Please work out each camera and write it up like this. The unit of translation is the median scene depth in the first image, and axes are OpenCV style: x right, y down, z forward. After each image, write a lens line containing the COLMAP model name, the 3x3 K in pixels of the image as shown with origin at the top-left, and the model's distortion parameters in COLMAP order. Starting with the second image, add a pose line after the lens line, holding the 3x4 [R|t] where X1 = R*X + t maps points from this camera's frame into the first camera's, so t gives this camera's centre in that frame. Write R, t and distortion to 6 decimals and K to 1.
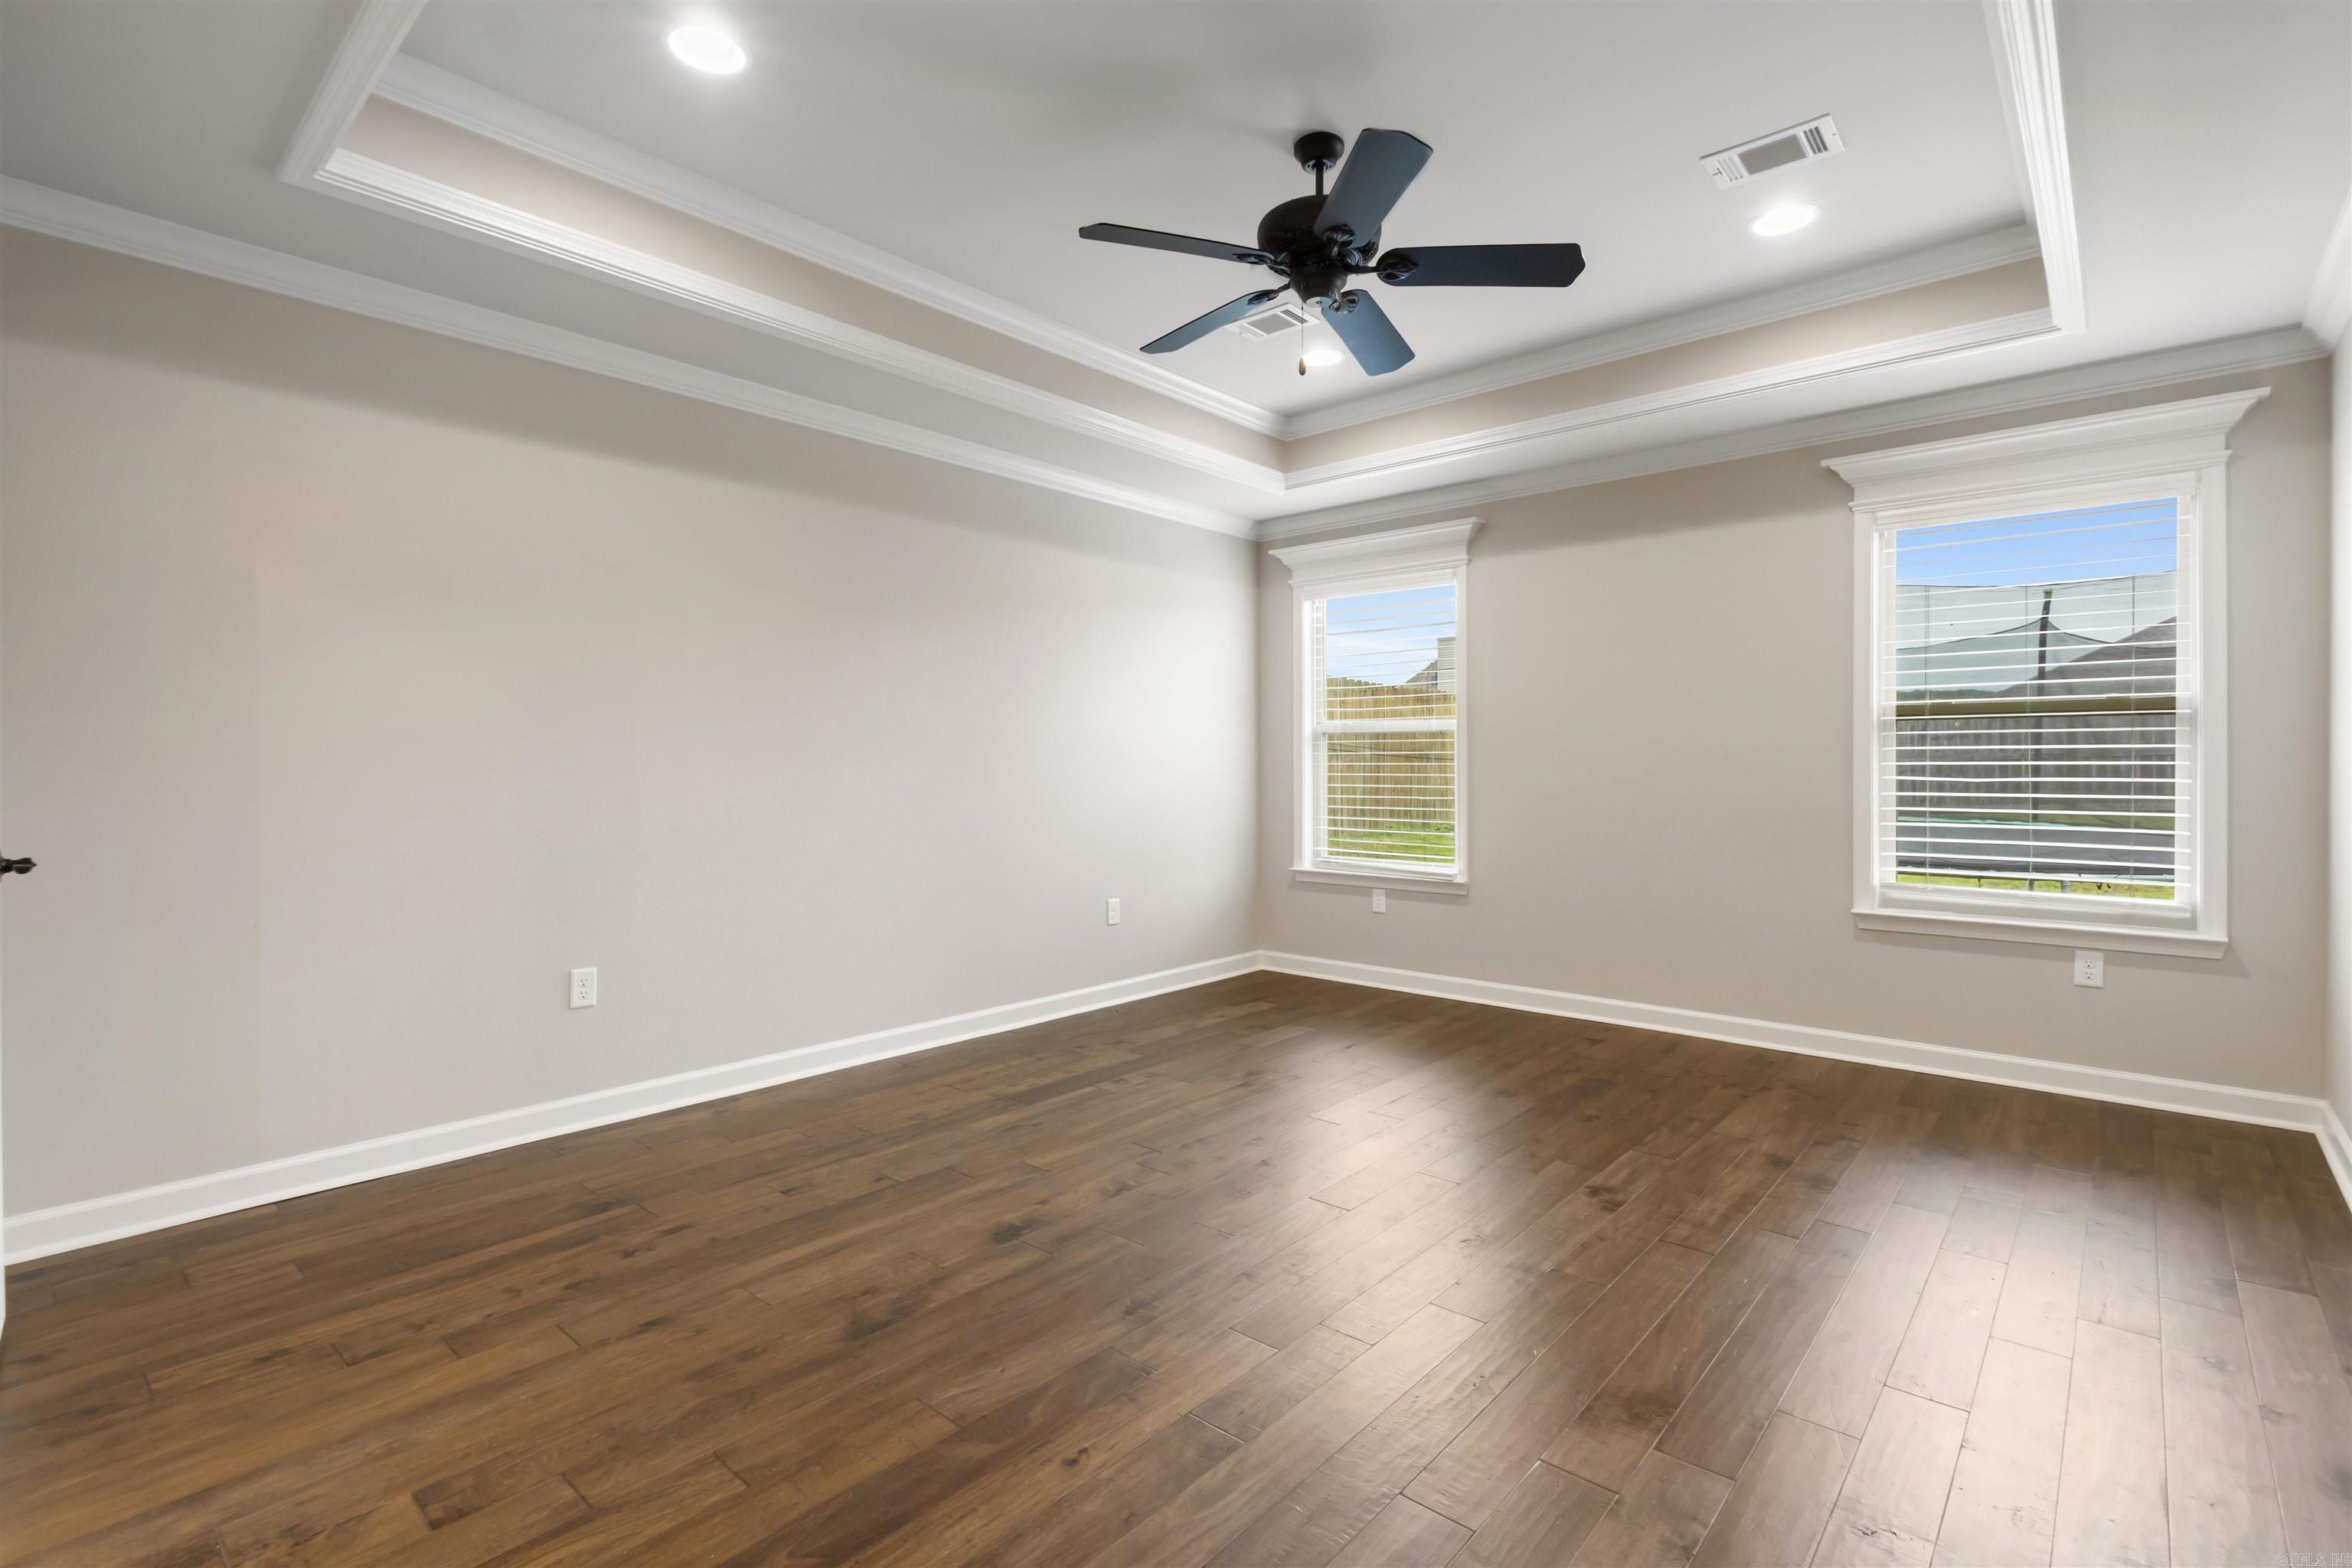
lens RADIAL K [[1082.3, 0, 1178.7], [0, 1082.3, 770.8], [0, 0, 1]] dist [-0.000526, -0.000329]
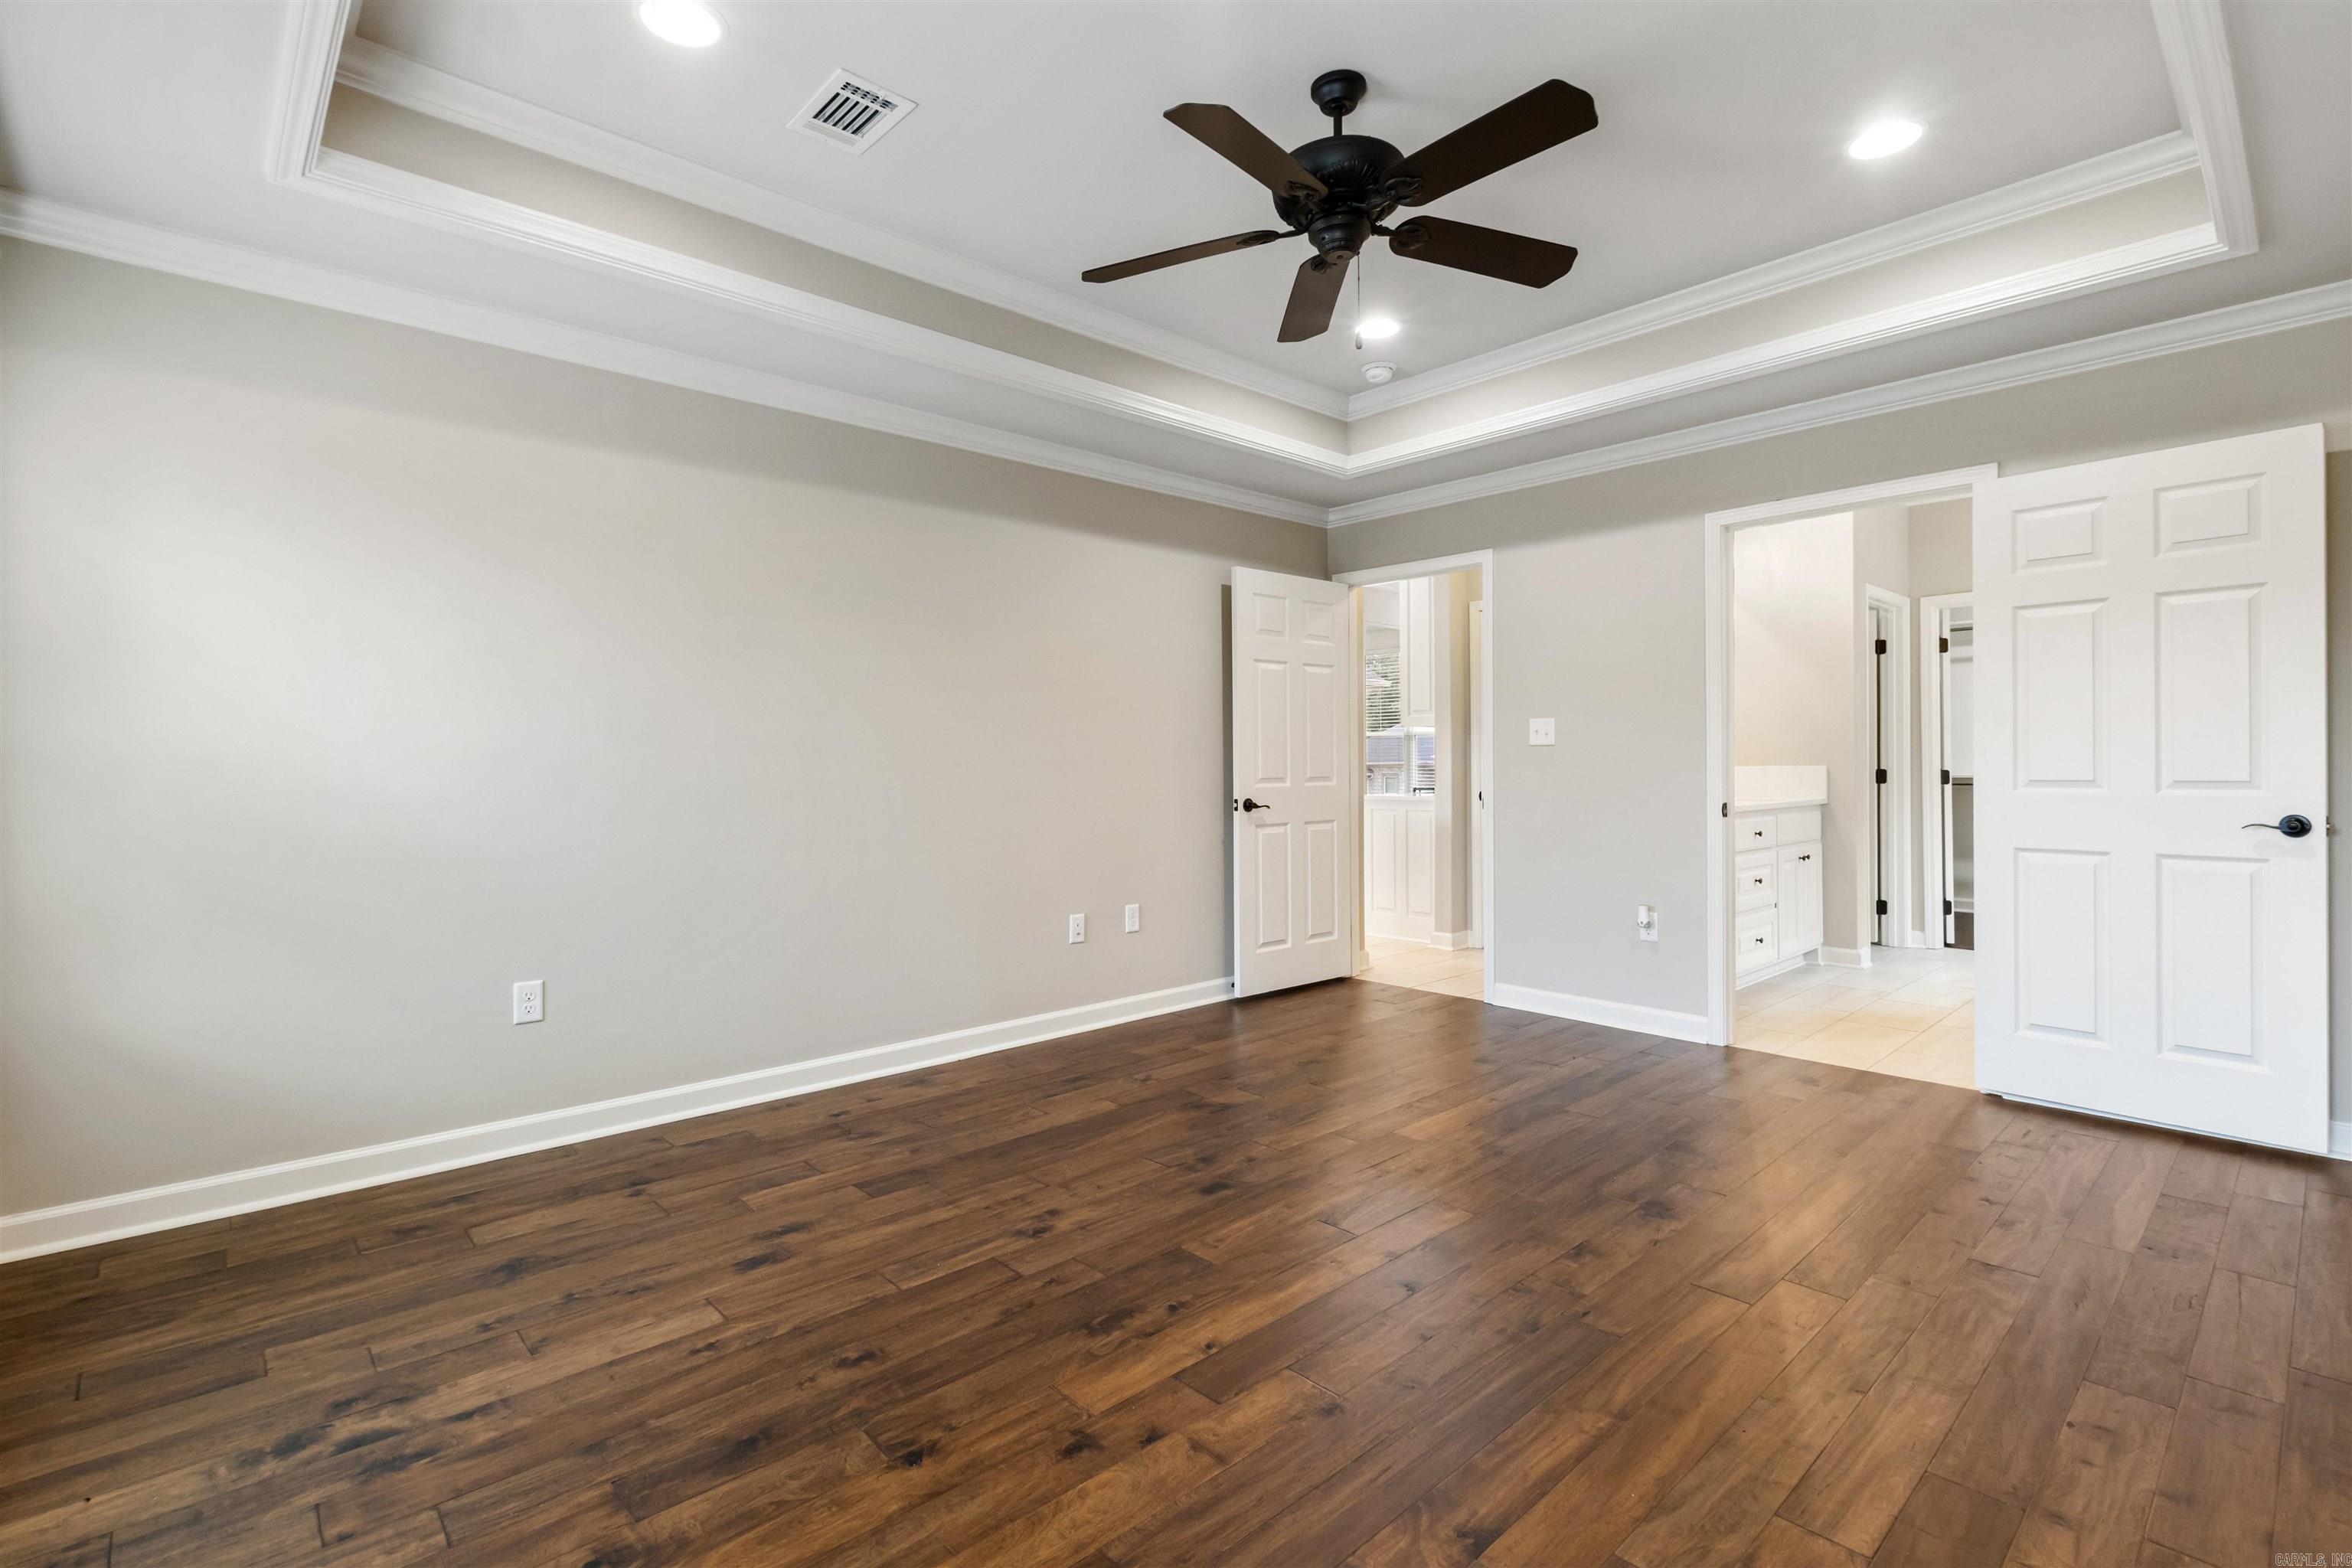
lens RADIAL K [[1091.4, 0, 1172.7], [0, 1091.4, 754.5], [0, 0, 1]] dist [0.001825, -0.001130]
pose [[-0.994564, 0.007406, 0.103864, 0.167568], [0.007171, 0.999971, -0.002630, -0.009521], [-0.103880, -0.001871, -0.994588, 1.827550]]
